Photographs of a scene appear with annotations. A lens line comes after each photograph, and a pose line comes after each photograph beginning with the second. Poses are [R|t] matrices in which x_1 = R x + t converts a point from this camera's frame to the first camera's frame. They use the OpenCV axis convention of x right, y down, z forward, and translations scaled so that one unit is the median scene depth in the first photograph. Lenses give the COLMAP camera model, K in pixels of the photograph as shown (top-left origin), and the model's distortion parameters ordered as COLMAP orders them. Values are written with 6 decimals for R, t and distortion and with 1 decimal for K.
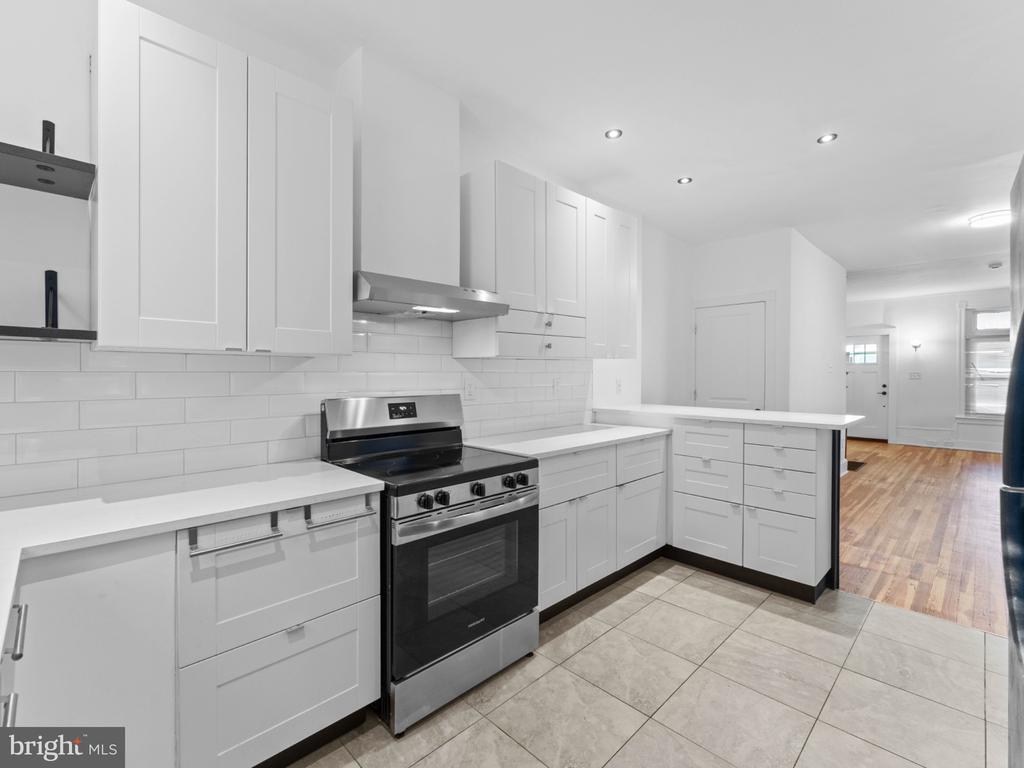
lens RADIAL K [[469.3, 0, 504.8], [0, 469.3, 376.2], [0, 0, 1]] dist [0.002291, -0.001853]
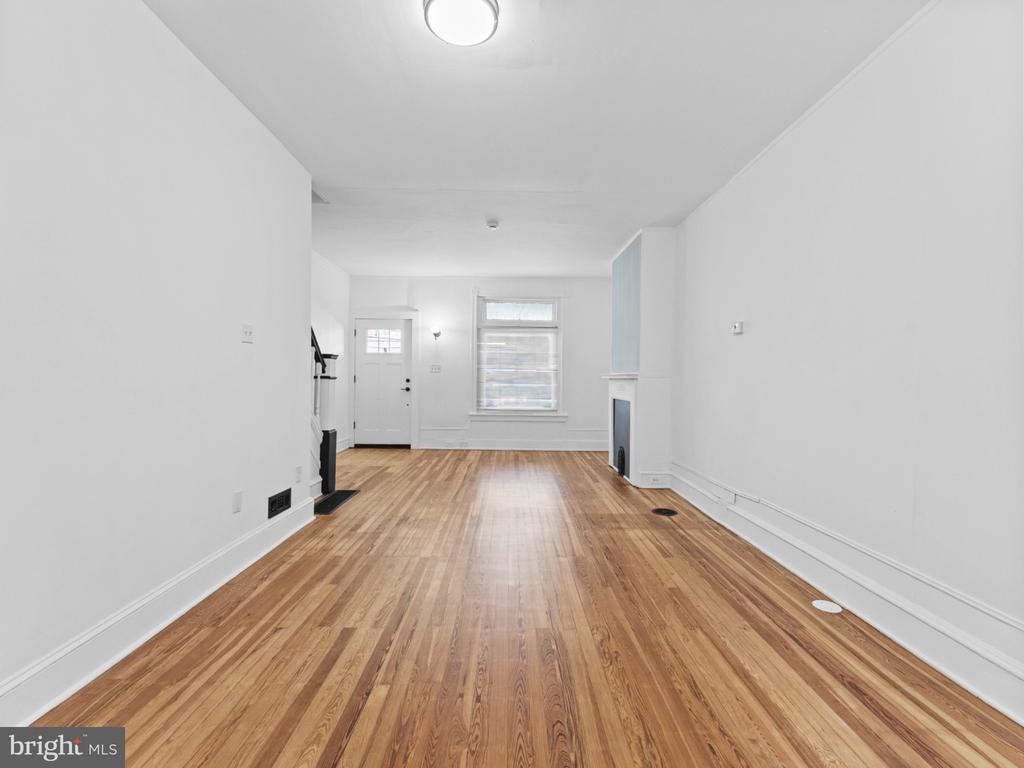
lens RADIAL K [[469.3, 0, 512.1], [0, 469.3, 377.2], [0, 0, 1]] dist [0.002291, -0.001853]
pose [[0.694127, 0.007516, 0.719813, 0.868273], [-0.004683, 0.999971, -0.005926, 0.049015], [-0.719837, 0.000743, 0.694143, 0.740499]]
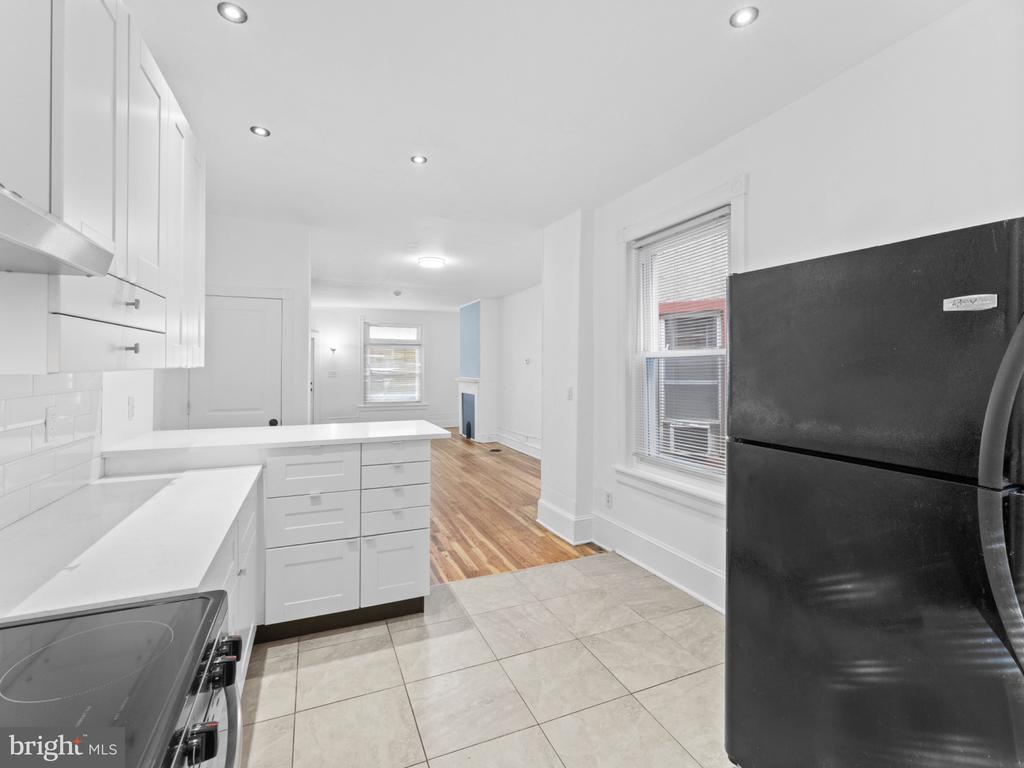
lens RADIAL K [[469.3, 0, 518.3], [0, 469.3, 363.5], [0, 0, 1]] dist [0.002291, -0.001853]
pose [[0.355840, 0.008763, 0.934506, -0.172079], [0.003725, 0.999935, -0.010795, -0.031889], [-0.934539, 0.007322, 0.355784, 0.341369]]
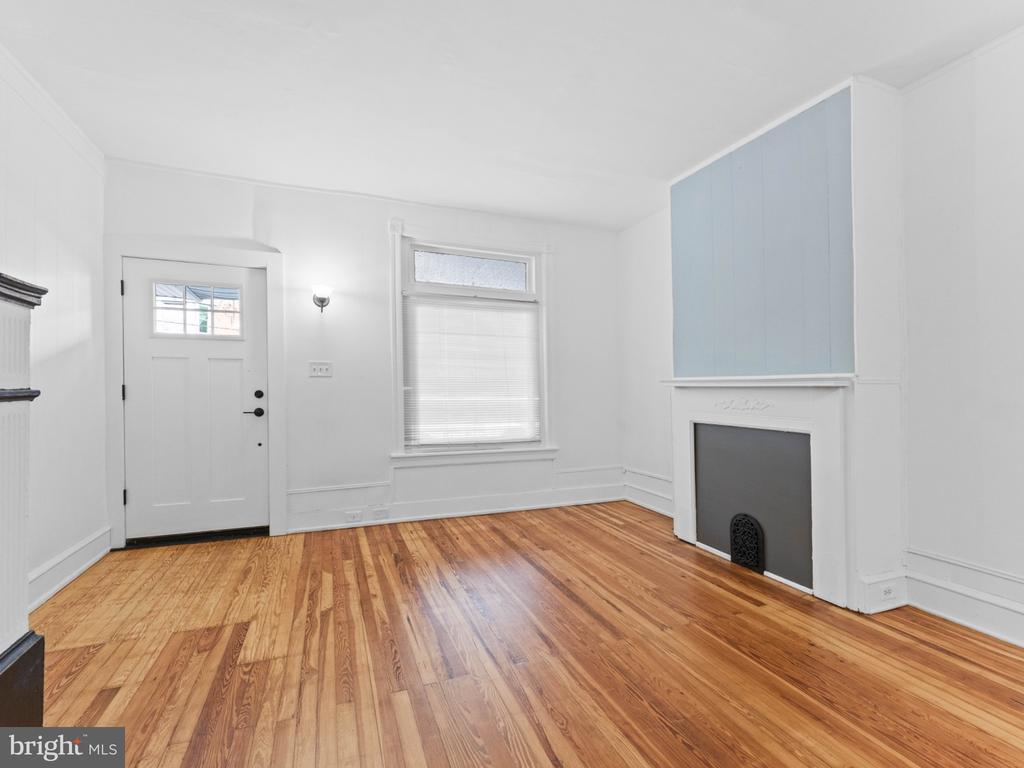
lens RADIAL K [[469.3, 0, 511.1], [0, 469.3, 397.3], [0, 0, 1]] dist [0.002291, -0.001853]
pose [[0.382808, -0.018575, 0.923641, 1.338124], [0.004348, 0.999823, 0.018305, 0.043869], [-0.923818, -0.002991, 0.382821, 1.665248]]
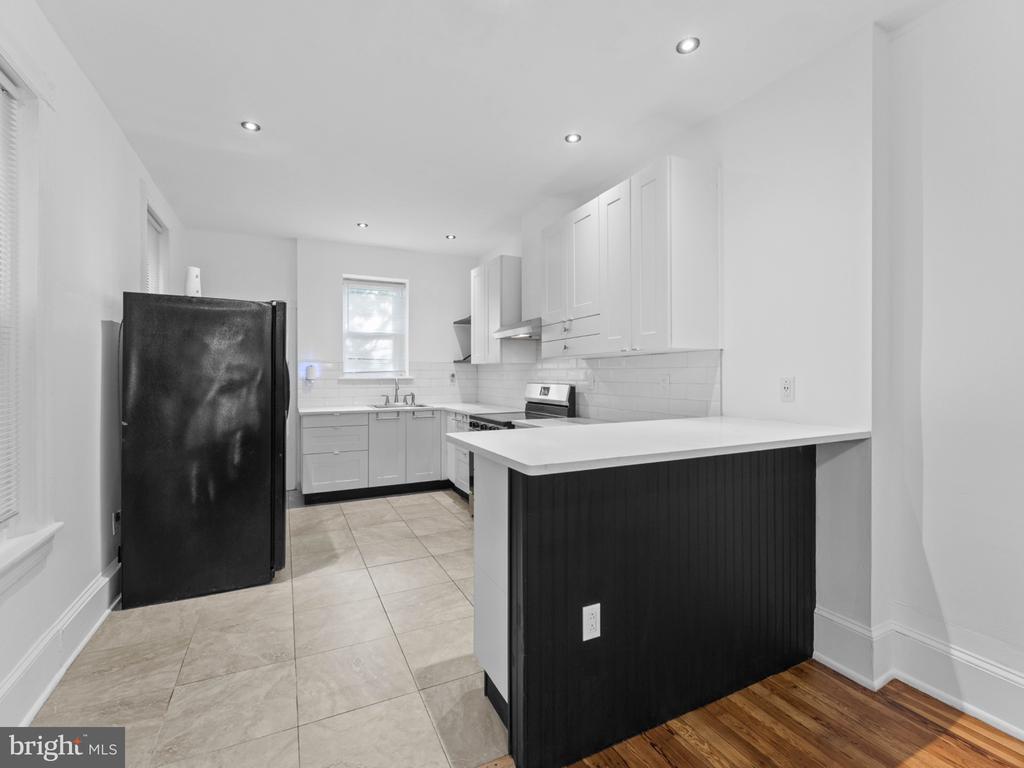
lens RADIAL K [[469.3, 0, 514.1], [0, 469.3, 370.4], [0, 0, 1]] dist [0.002291, -0.001853]
pose [[-0.314527, -0.007228, -0.949221, 1.016997], [-0.004767, 0.999970, -0.006034, 0.003692], [0.949236, 0.002627, -0.314552, 0.973775]]
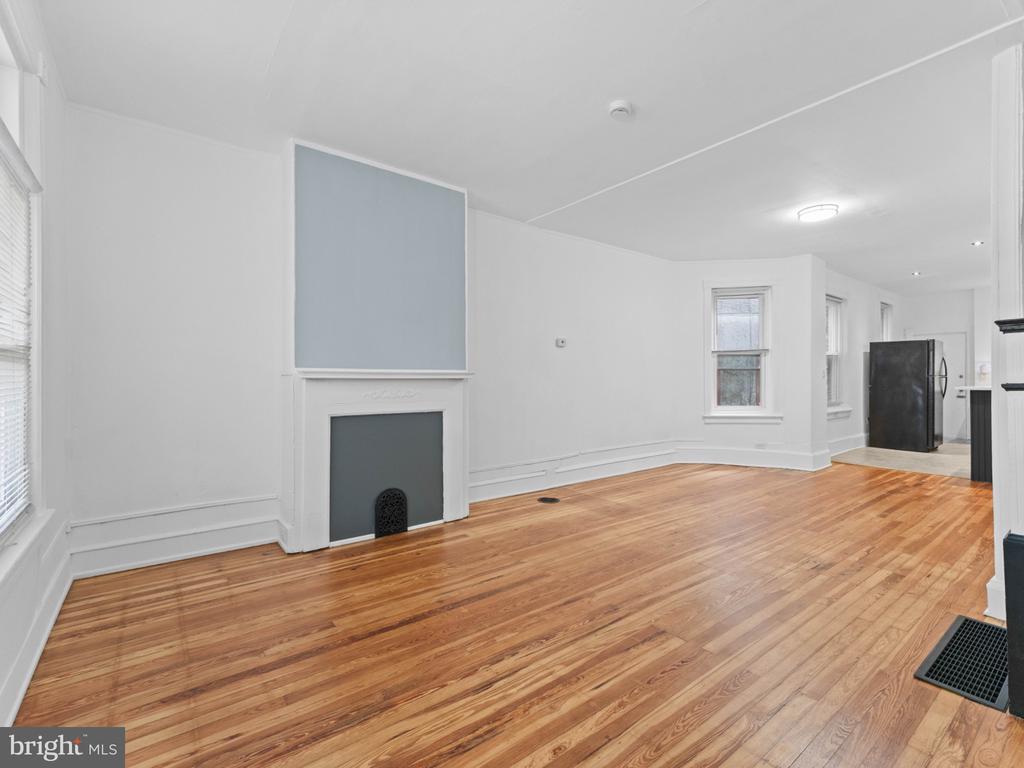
lens RADIAL K [[469.3, 0, 512.6], [0, 469.3, 376.1], [0, 0, 1]] dist [0.002291, -0.001853]
pose [[-0.992858, -0.000561, 0.119299, 1.926214], [-0.000069, 0.999991, 0.004133, 0.031462], [-0.119301, 0.004095, -0.992850, 2.572733]]
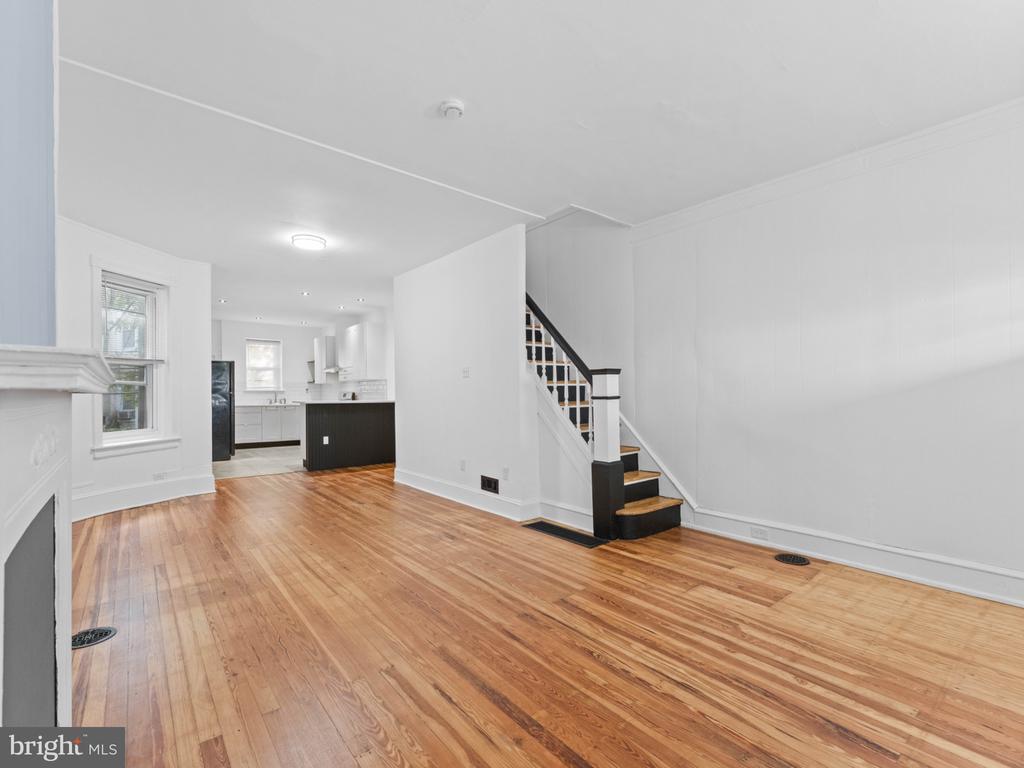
lens RADIAL K [[469.3, 0, 508.7], [0, 469.3, 401.4], [0, 0, 1]] dist [0.002291, -0.001853]
pose [[-0.093853, 0.012989, -0.995501, 2.568517], [-0.007633, 0.999876, 0.013765, 0.039122], [0.995557, 0.008890, -0.093743, 1.914688]]
